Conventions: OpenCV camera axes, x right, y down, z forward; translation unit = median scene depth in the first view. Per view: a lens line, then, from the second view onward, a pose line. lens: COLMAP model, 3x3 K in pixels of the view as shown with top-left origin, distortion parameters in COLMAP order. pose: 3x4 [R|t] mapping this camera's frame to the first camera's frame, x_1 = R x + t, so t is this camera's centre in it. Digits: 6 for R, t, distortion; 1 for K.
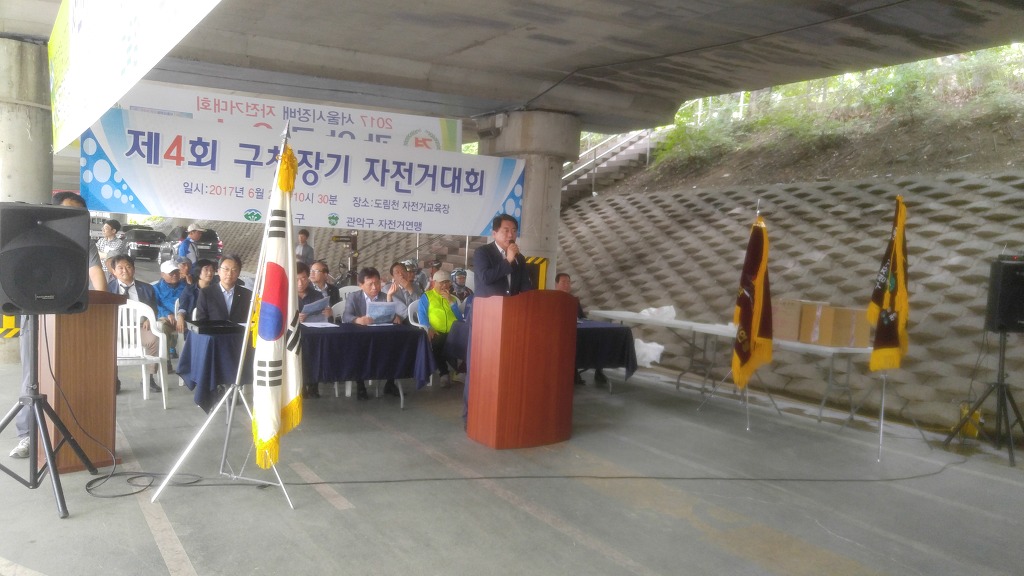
lens RADIAL K [[770.7, 0, 523.1], [0, 770.7, 306.1], [0, 0, 1]] dist [0.000442, 0.037989]
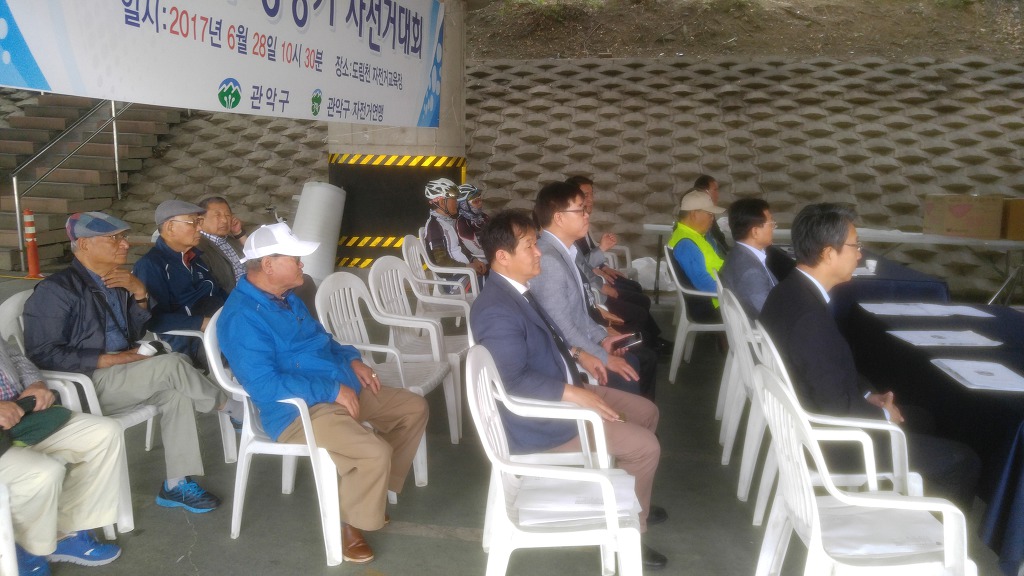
lens RADIAL K [[770.7, 0, 524.5], [0, 770.7, 278.7], [0, 0, 1]] dist [0.000442, 0.037989]
pose [[0.663863, -0.167747, 0.728798, -0.504465], [0.072653, 0.984376, 0.160393, -0.069749], [-0.744317, -0.053530, 0.665678, 0.559595]]
